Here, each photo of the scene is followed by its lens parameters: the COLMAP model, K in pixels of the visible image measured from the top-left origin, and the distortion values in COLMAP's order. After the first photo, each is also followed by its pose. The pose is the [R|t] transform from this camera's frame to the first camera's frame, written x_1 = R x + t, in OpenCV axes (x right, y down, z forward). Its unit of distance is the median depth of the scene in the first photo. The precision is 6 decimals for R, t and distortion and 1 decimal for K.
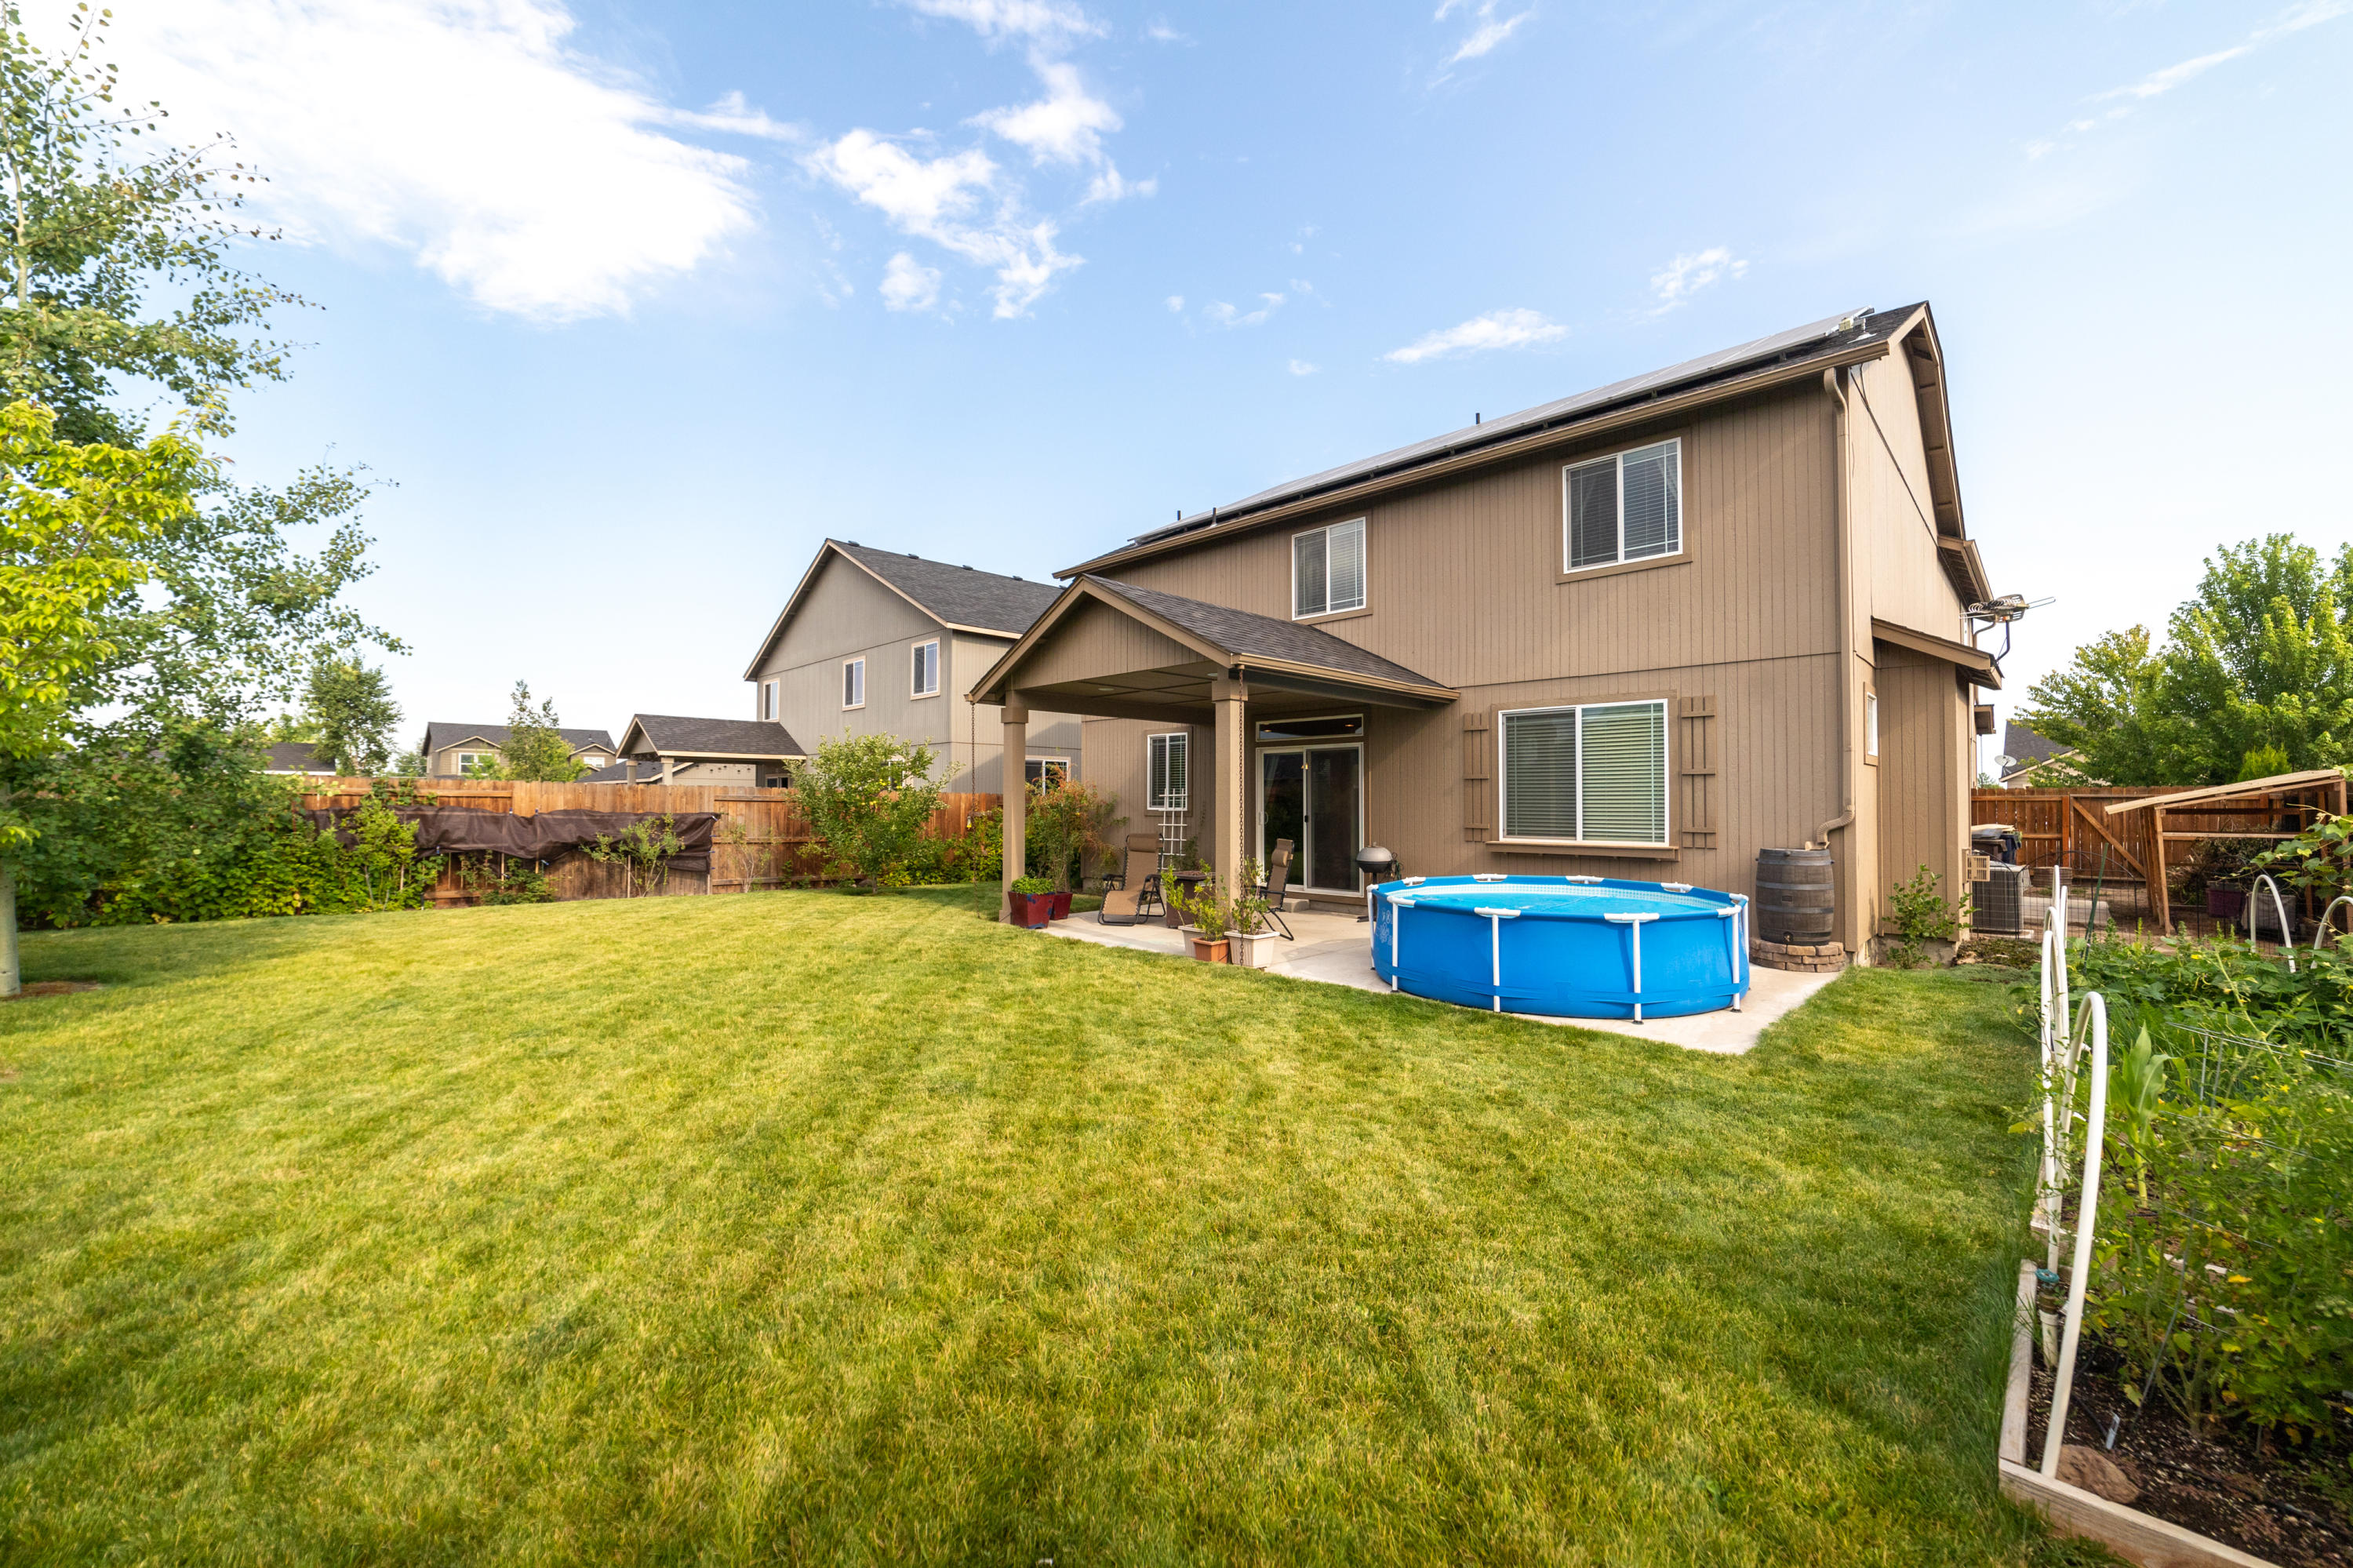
lens RADIAL K [[913.1, 0, 1184.3], [0, 913.1, 785.3], [0, 0, 1]] dist [-0.010048, 0.004992]
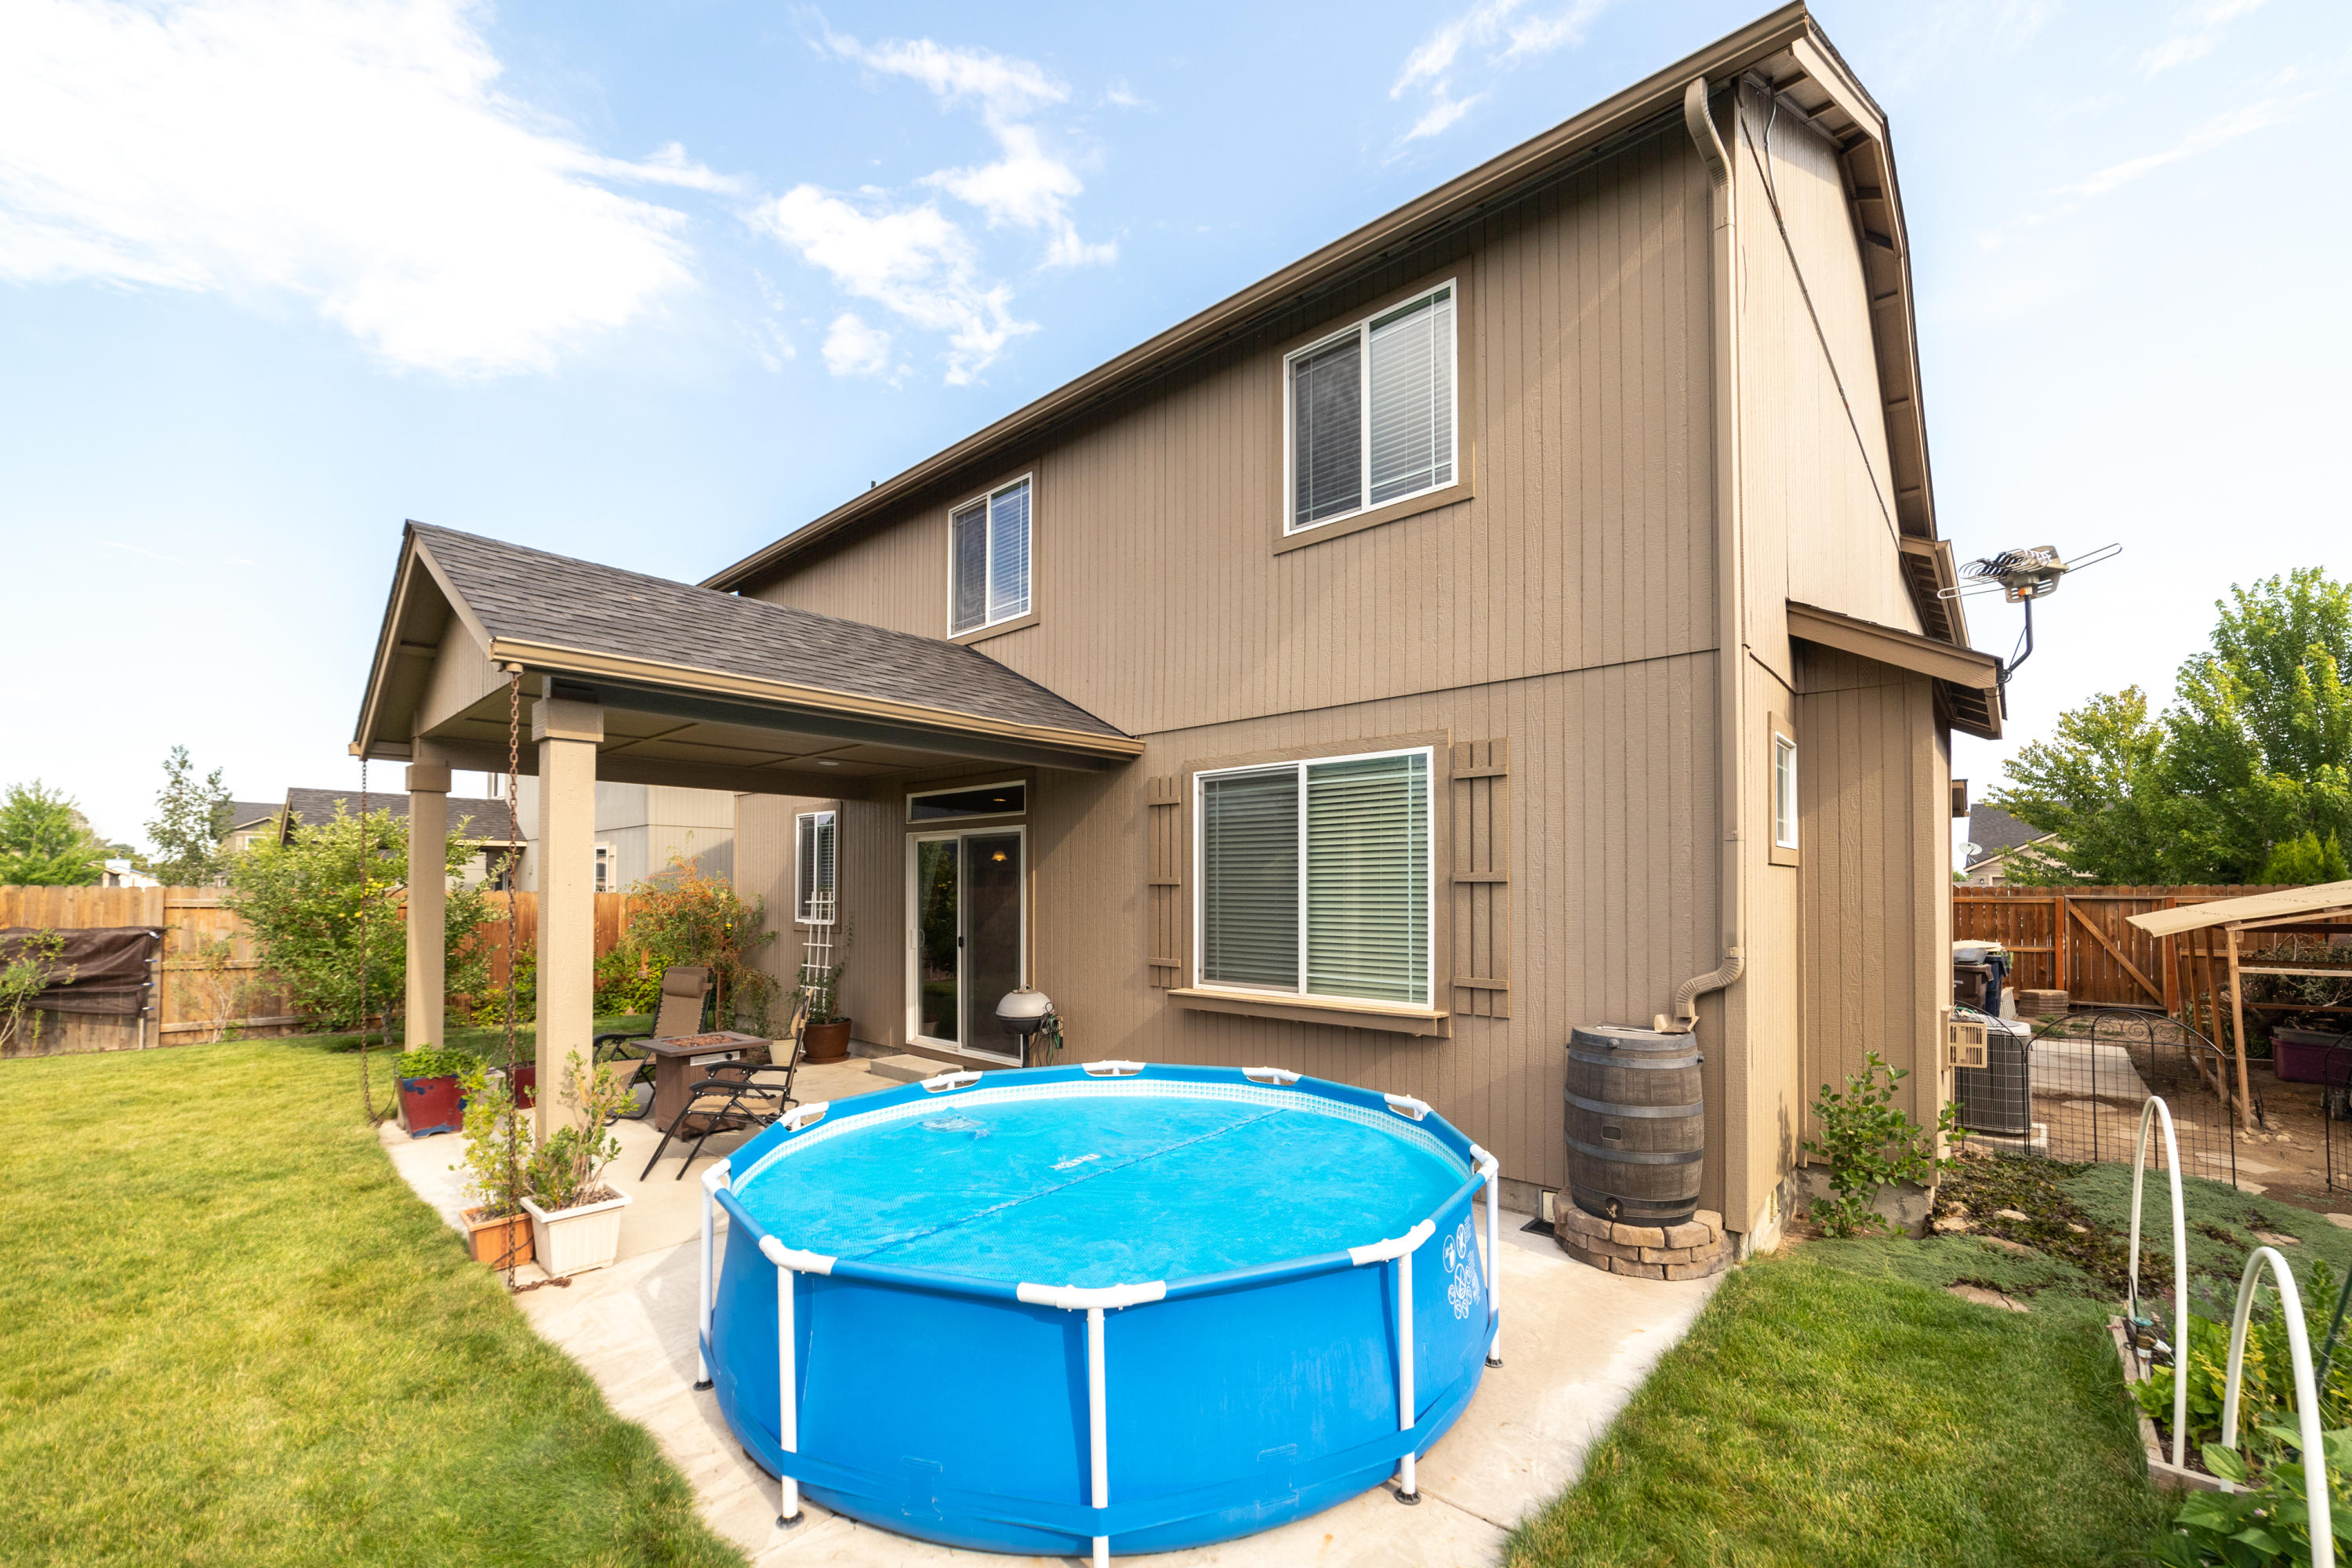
lens RADIAL K [[938.4, 0, 1182.4], [0, 938.4, 876.7], [0, 0, 1]] dist [-0.008465, 0.000683]
pose [[0.999256, -0.000363, 0.038573, 0.288864], [0.000143, 0.999984, 0.005694, -0.014779], [-0.038574, -0.005685, 0.999240, 0.350587]]
